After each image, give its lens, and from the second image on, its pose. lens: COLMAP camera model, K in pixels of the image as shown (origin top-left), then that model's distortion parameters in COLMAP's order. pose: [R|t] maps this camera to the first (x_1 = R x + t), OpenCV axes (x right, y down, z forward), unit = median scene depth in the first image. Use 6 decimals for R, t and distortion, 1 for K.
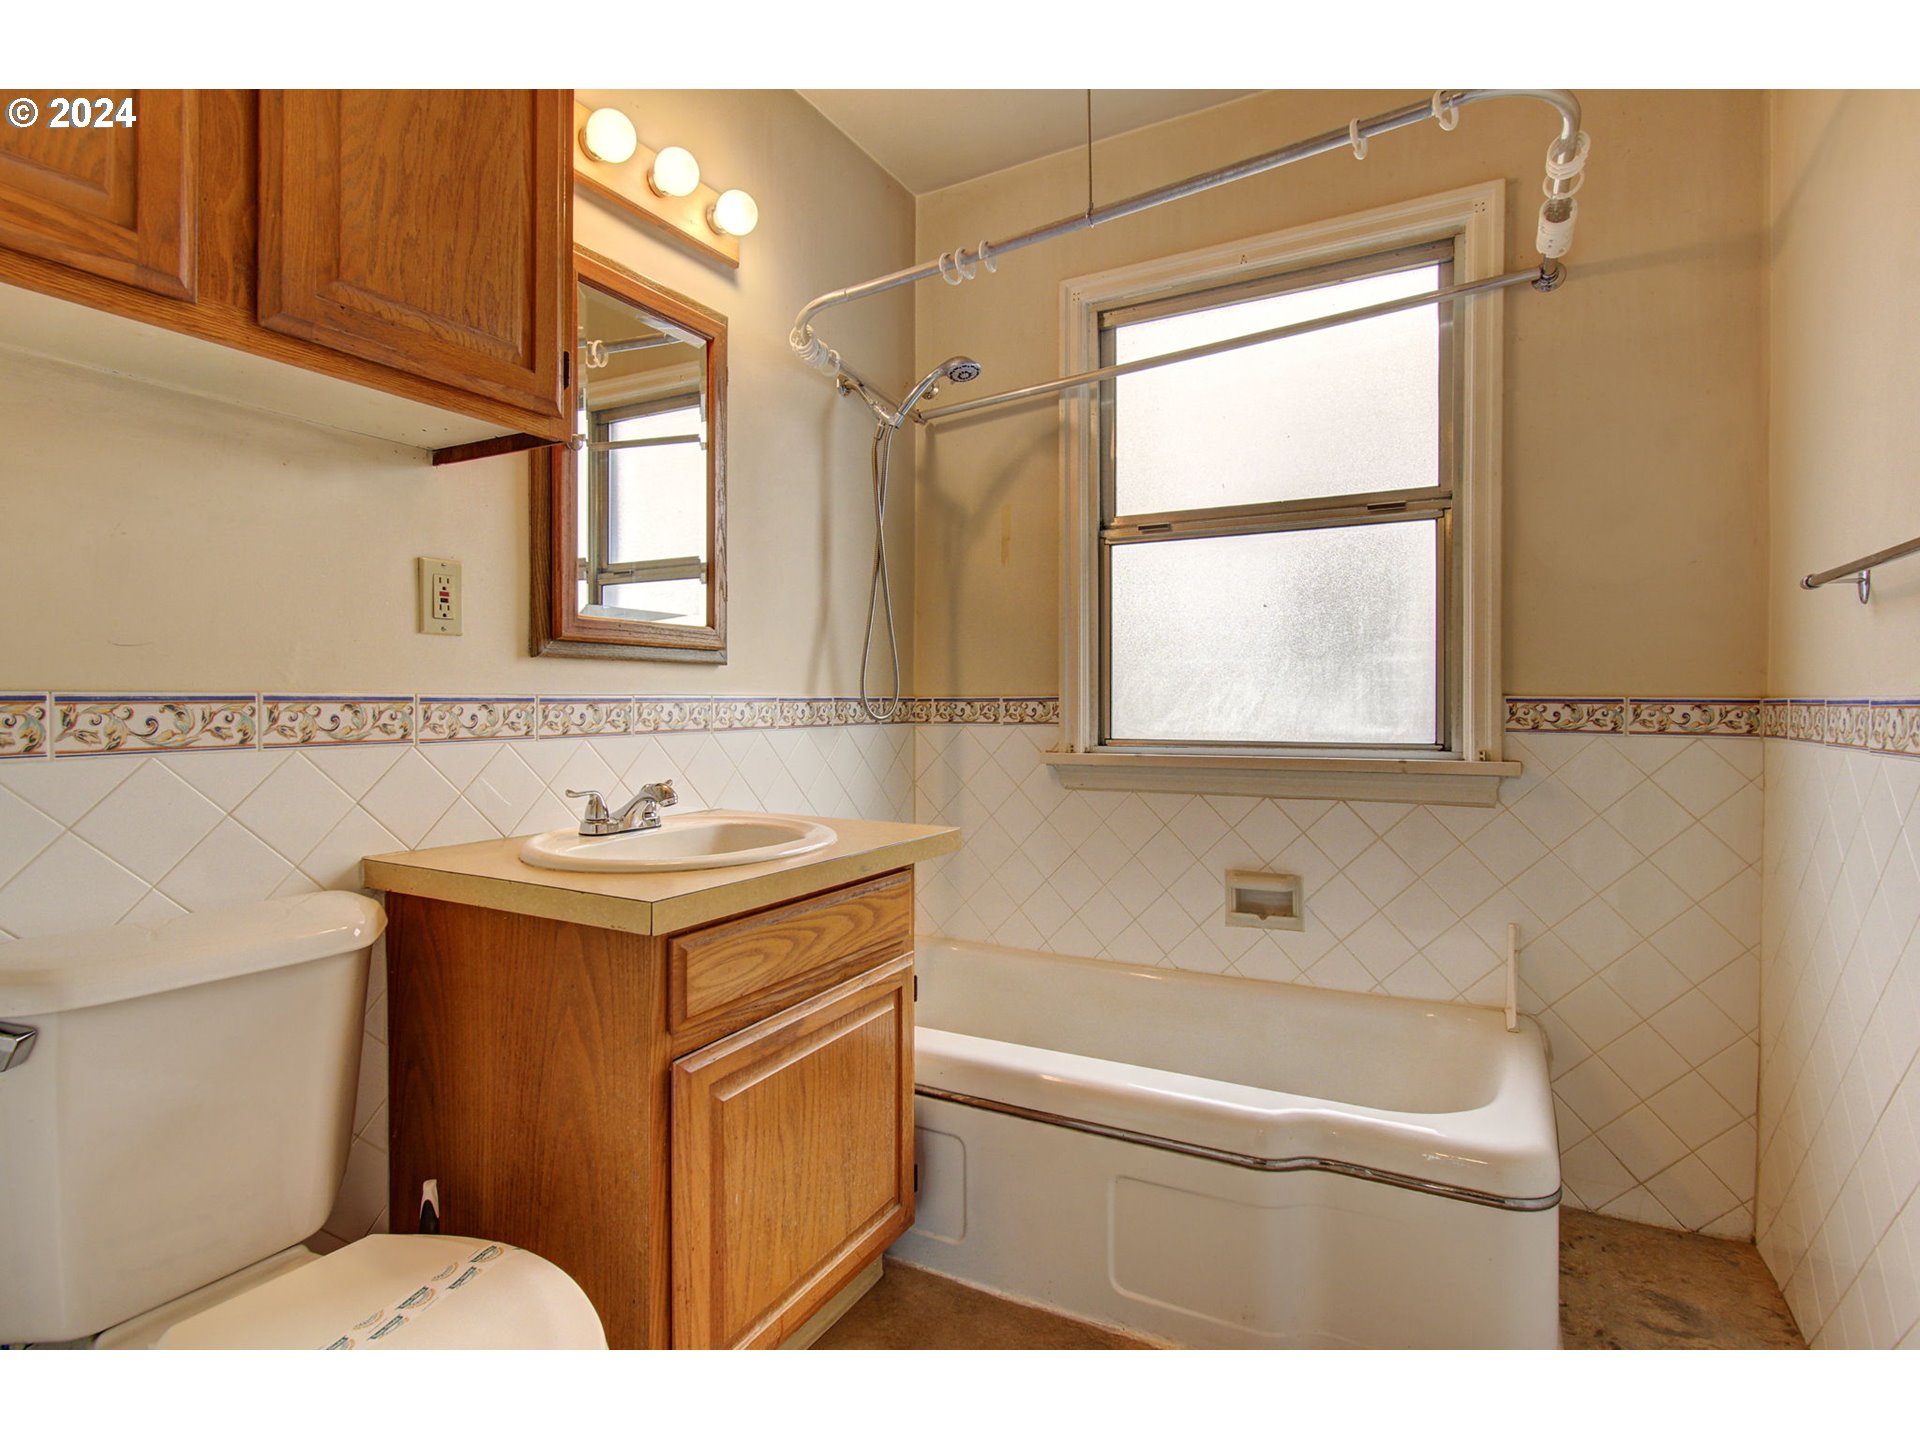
lens RADIAL K [[978.3, 0, 960.0], [0, 978.3, 720.0], [0, 0, 1]] dist [0.000490, 0.000546]
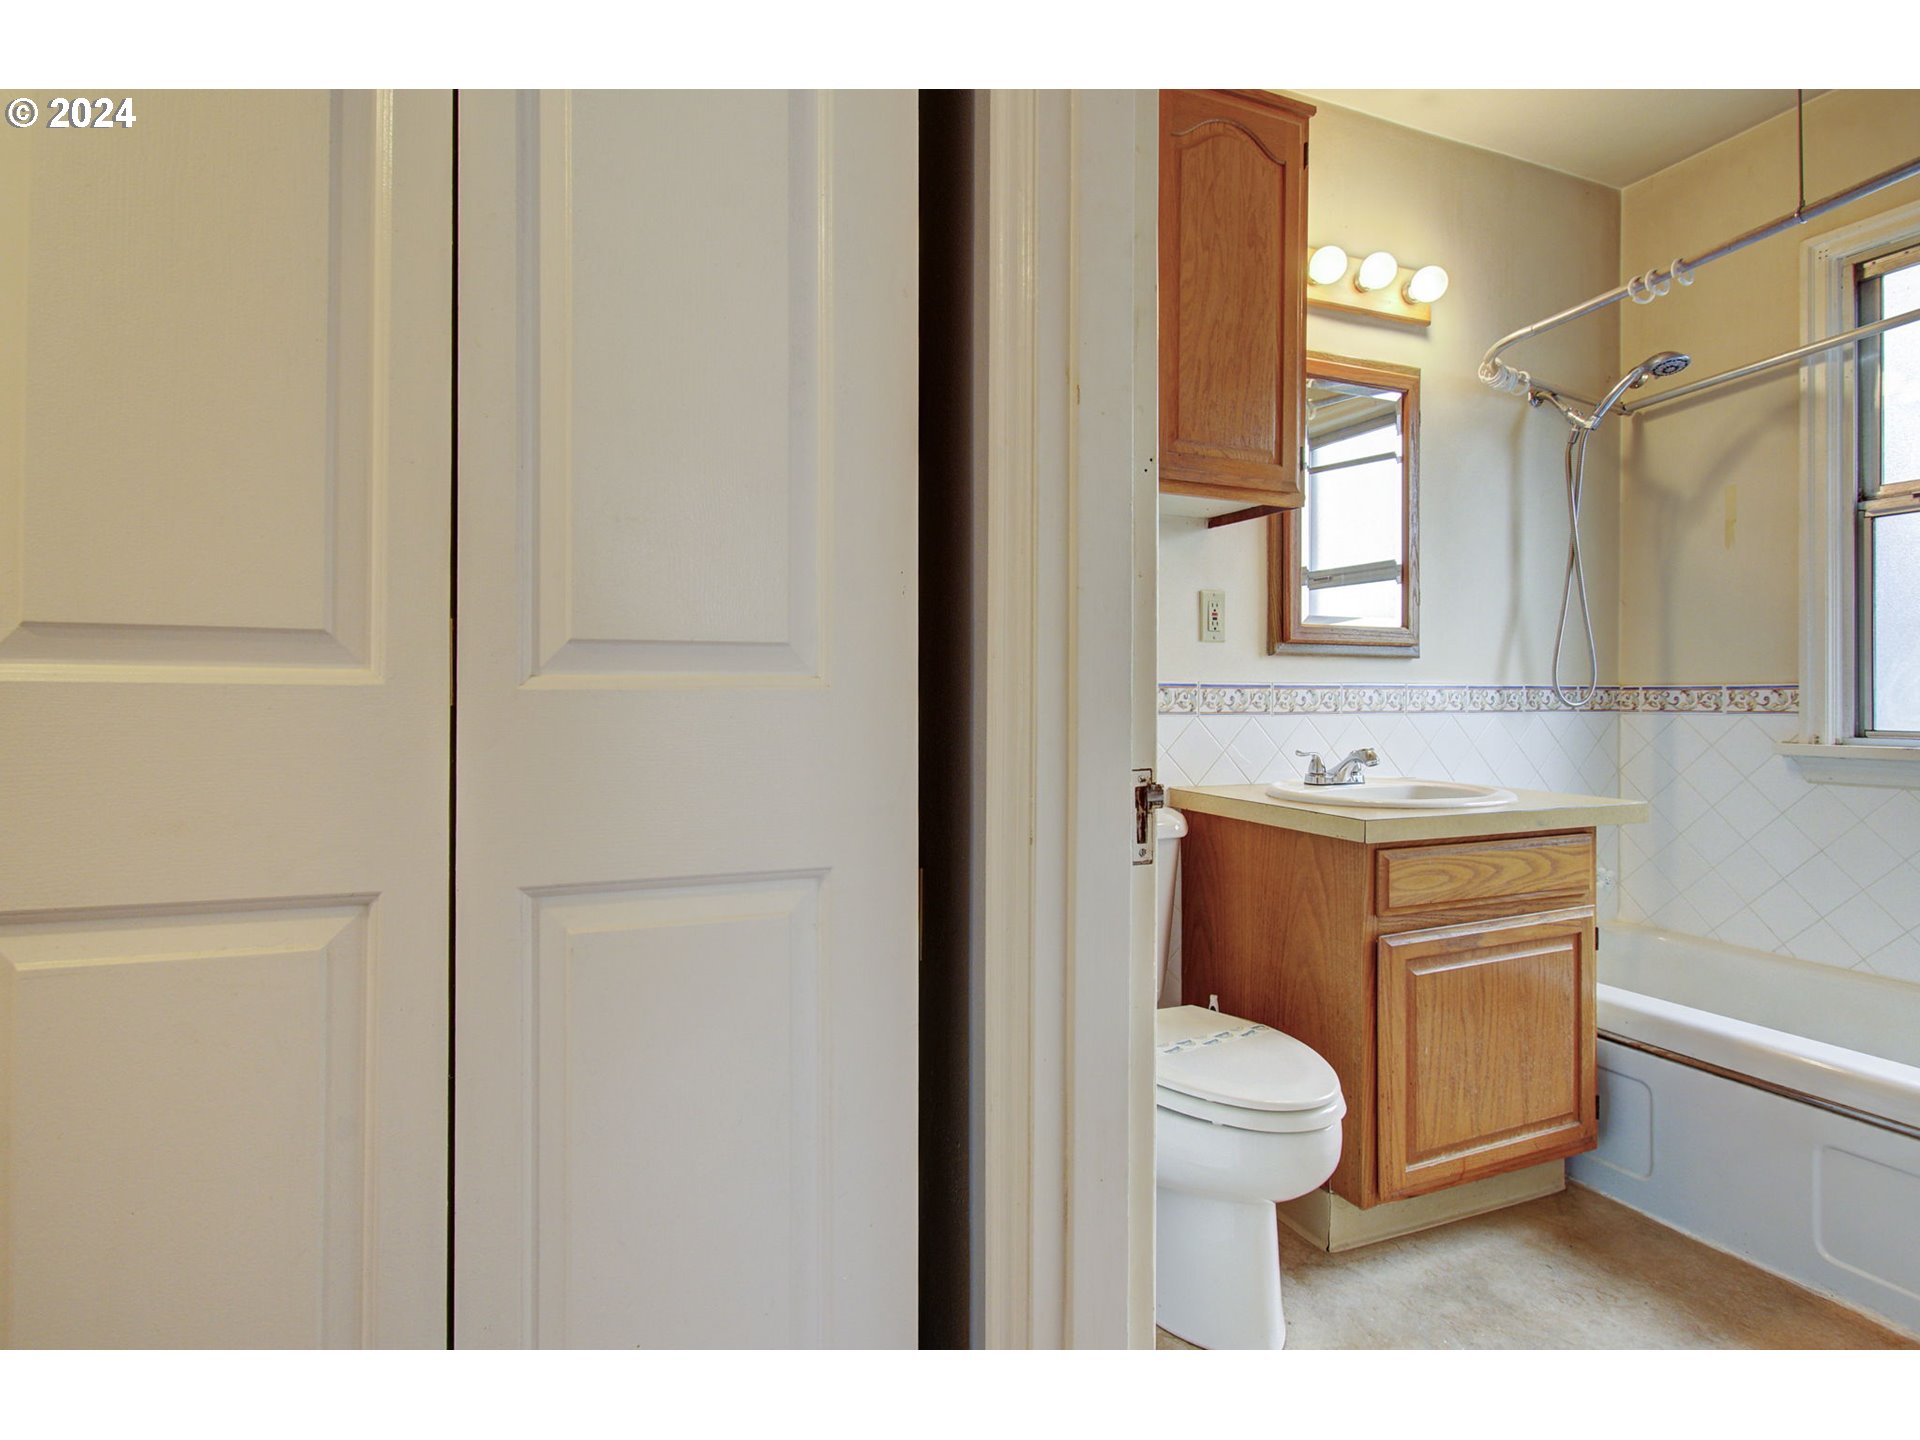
lens RADIAL K [[988.8, 0, 957.4], [0, 988.8, 682.8], [0, 0, 1]] dist [-0.001744, 0.000868]
pose [[0.783505, -0.005152, -0.621364, 0.080878], [-0.014702, 0.999532, -0.026826, 0.017049], [0.621211, 0.030154, 0.783063, -0.343178]]
